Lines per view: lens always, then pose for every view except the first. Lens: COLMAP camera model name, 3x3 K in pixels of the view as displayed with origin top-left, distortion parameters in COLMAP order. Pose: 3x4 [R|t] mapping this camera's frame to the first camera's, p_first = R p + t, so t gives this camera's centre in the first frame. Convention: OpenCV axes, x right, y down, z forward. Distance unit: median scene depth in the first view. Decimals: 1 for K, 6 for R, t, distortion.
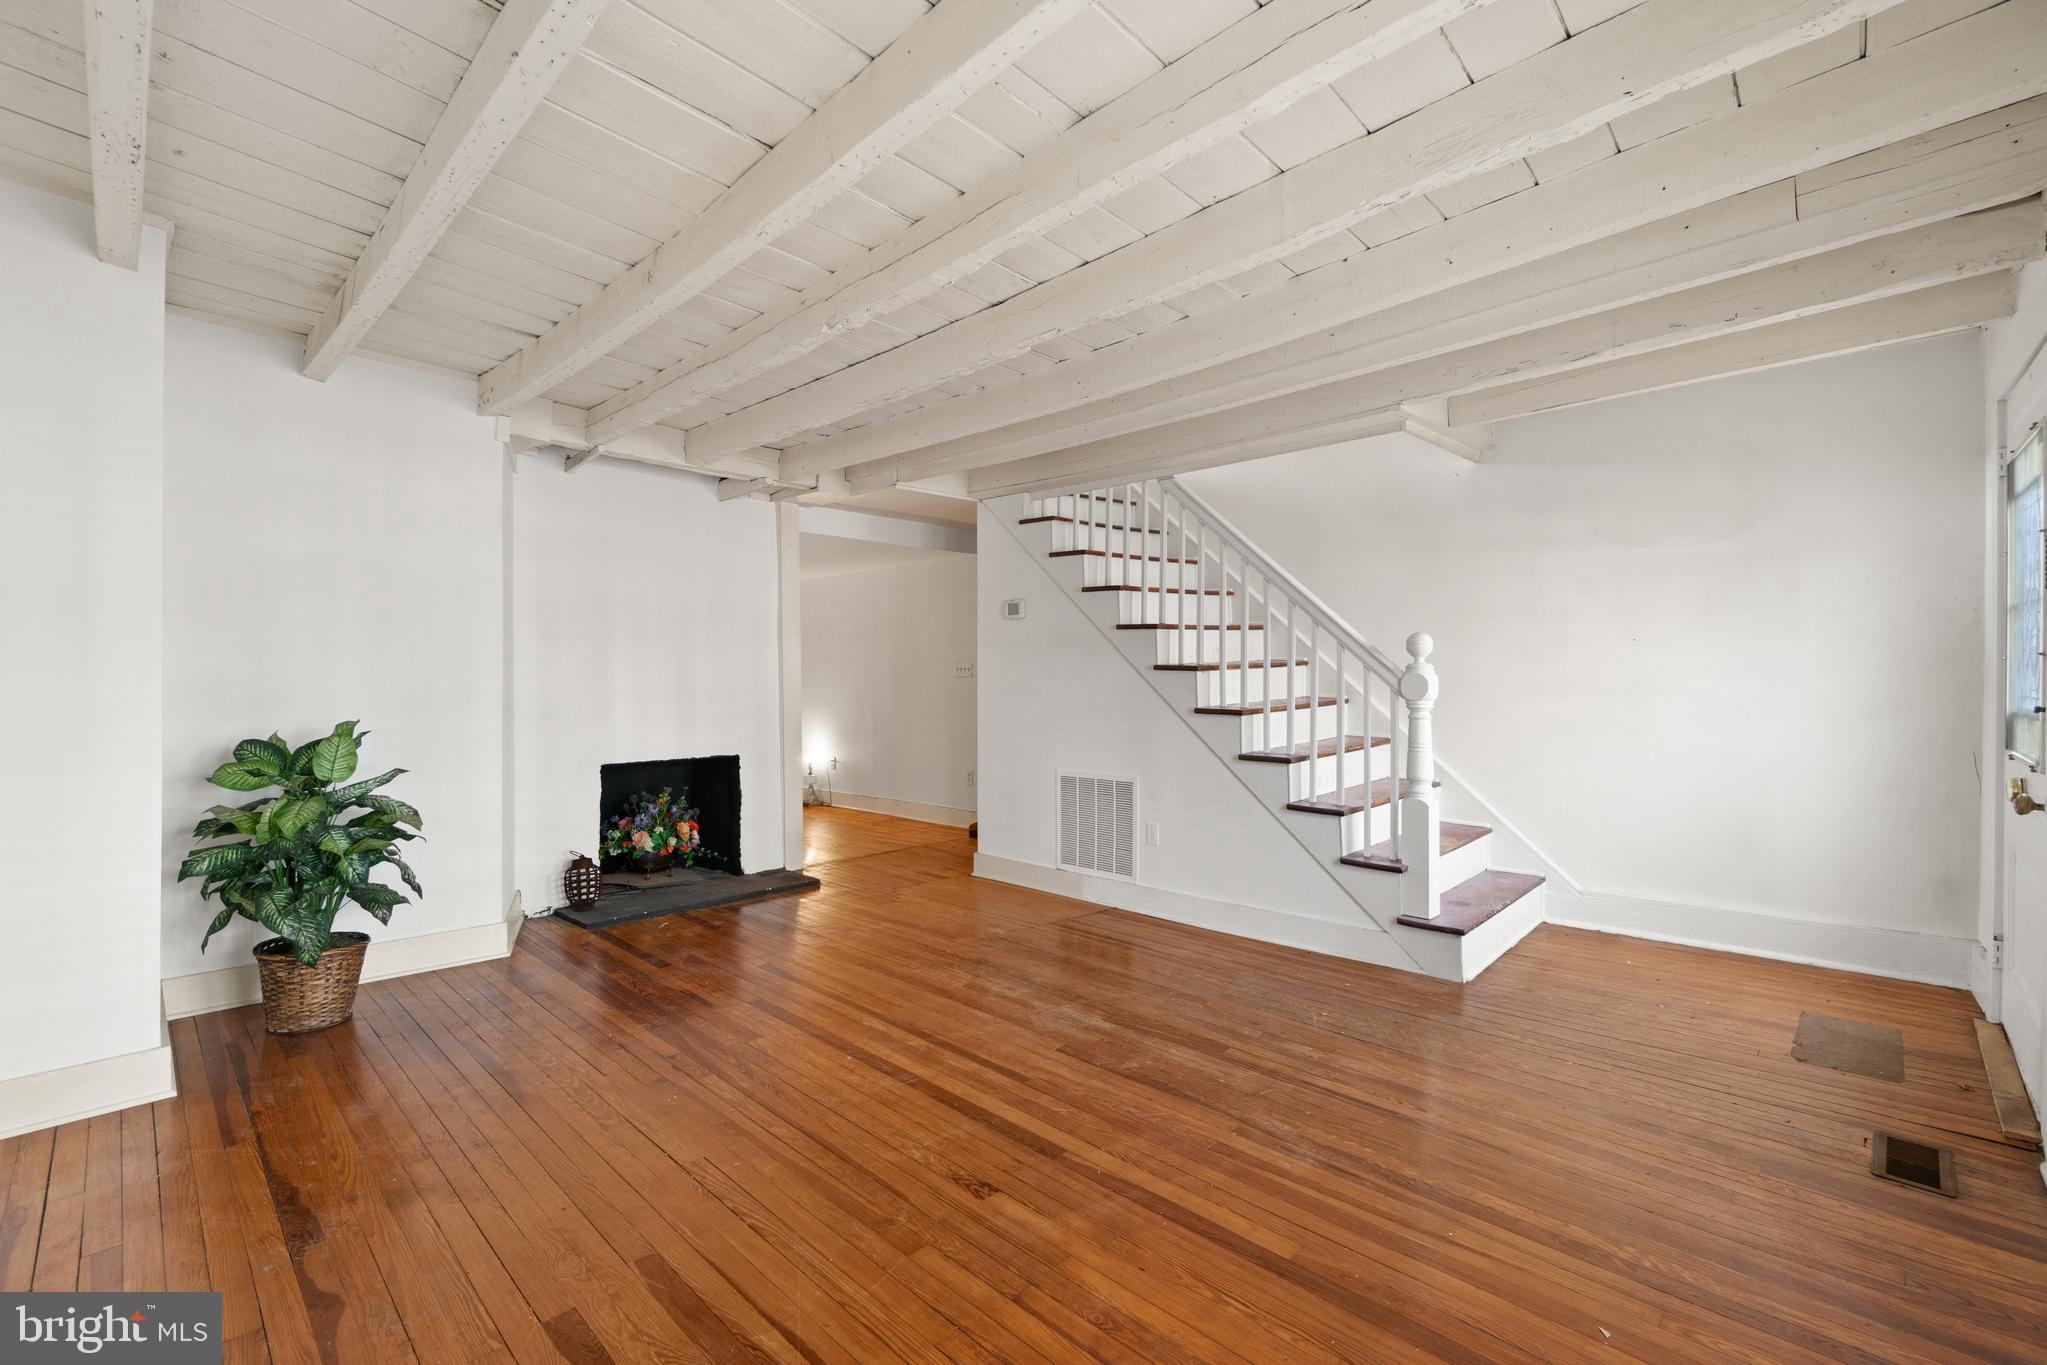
lens RADIAL K [[890.0, 0, 1000.5], [0, 890.0, 689.9], [0, 0, 1]] dist [-0.001236, -0.000020]
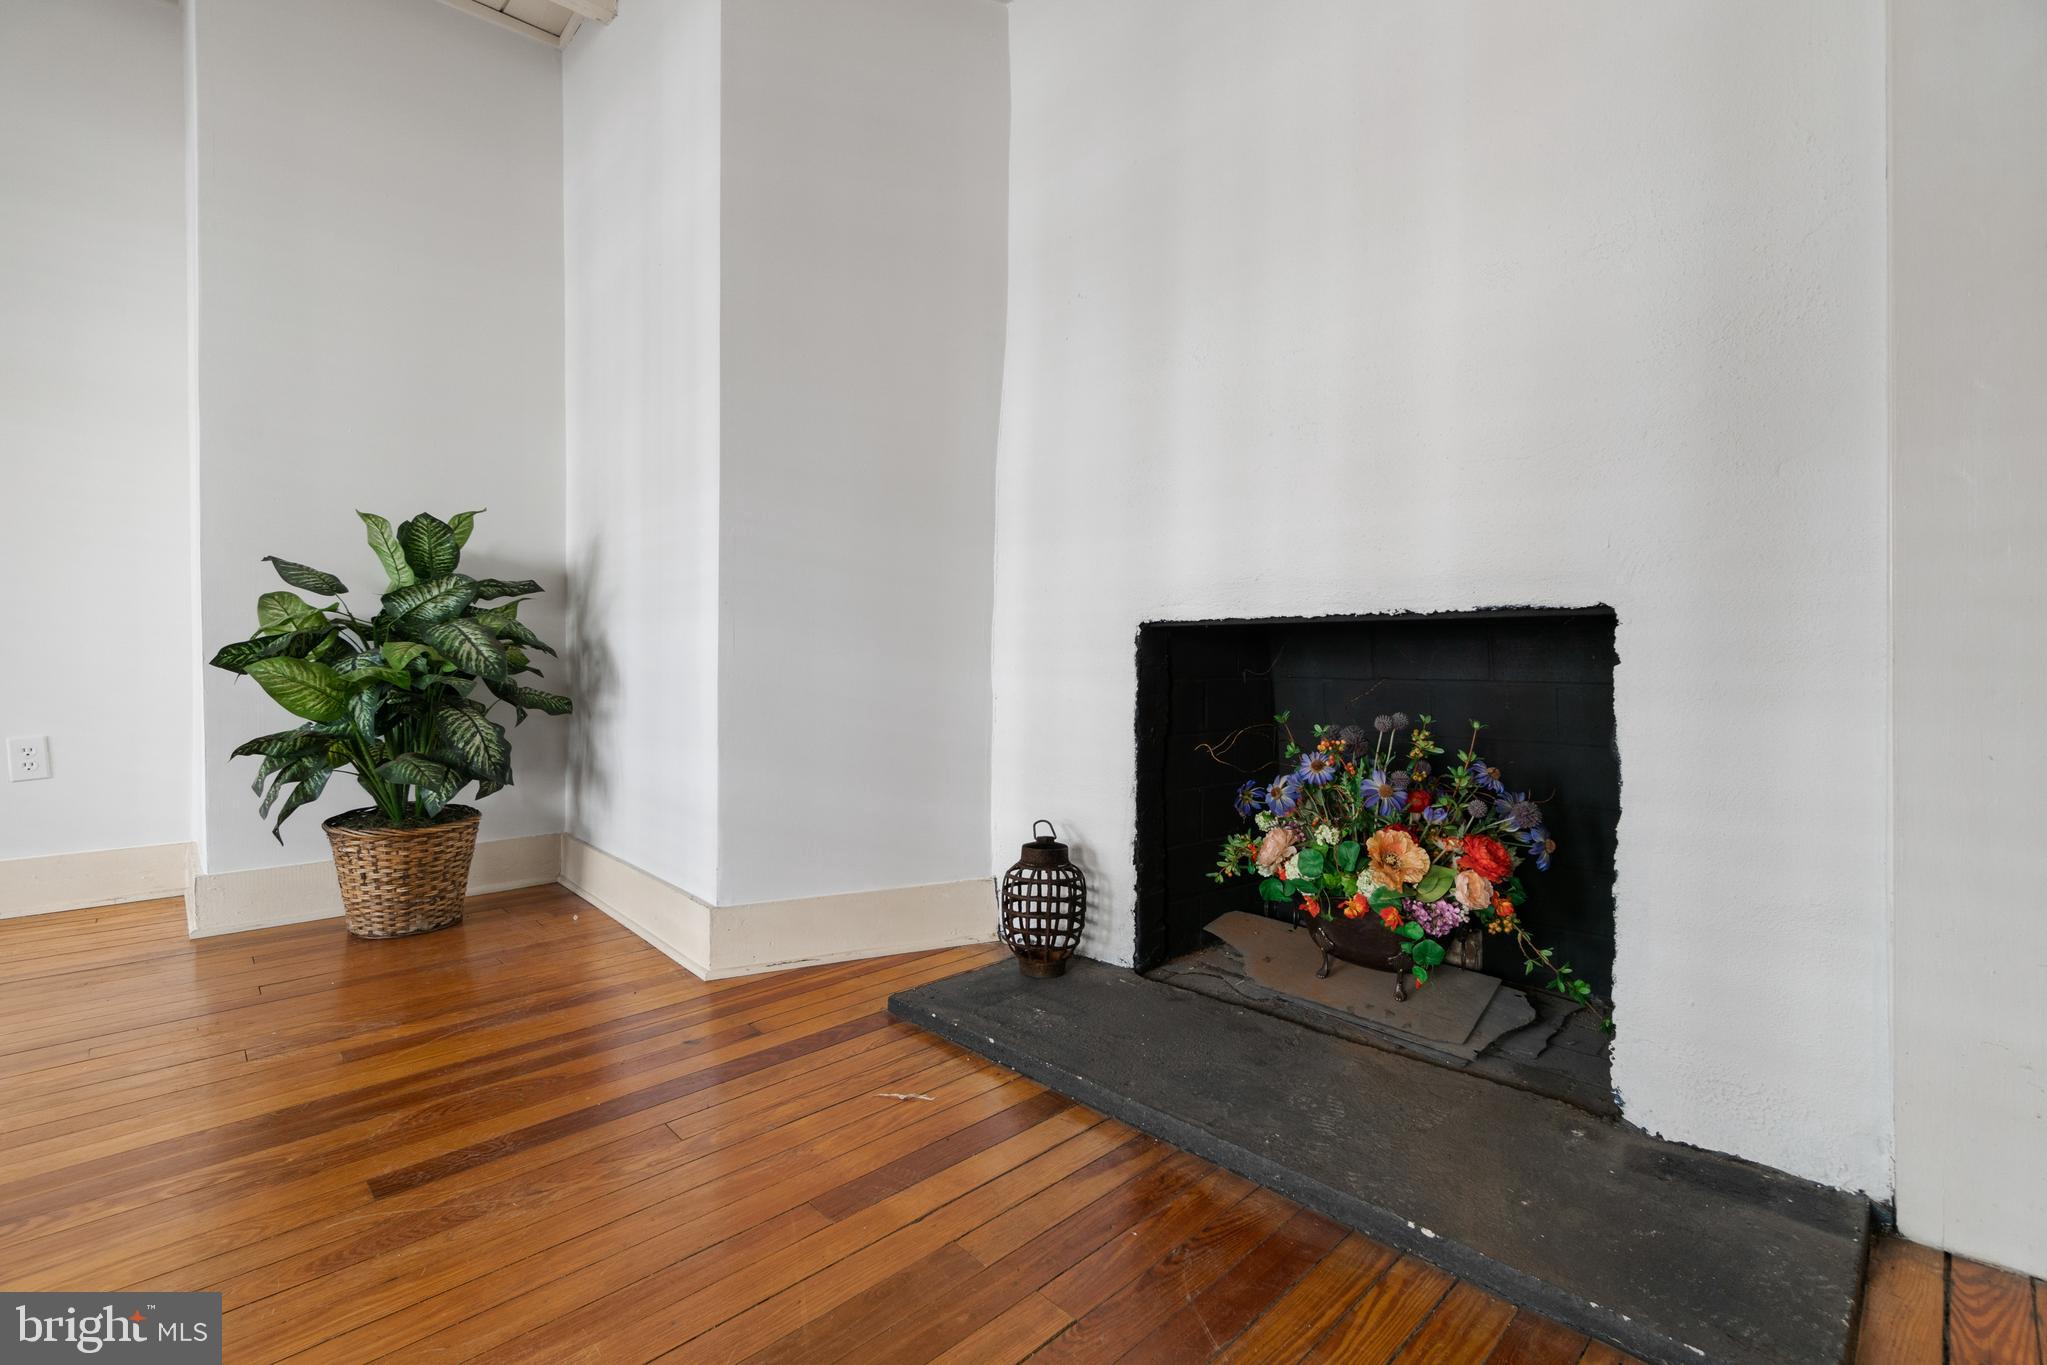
lens RADIAL K [[889.0, 0, 1013.2], [0, 889.0, 670.5], [0, 0, 1]] dist [0.000994, 0.000145]
pose [[-0.019226, 0.014868, -0.999705, -0.084969], [-0.008595, 0.999850, 0.015035, 0.135776], [0.999778, 0.008882, -0.019096, 1.297485]]
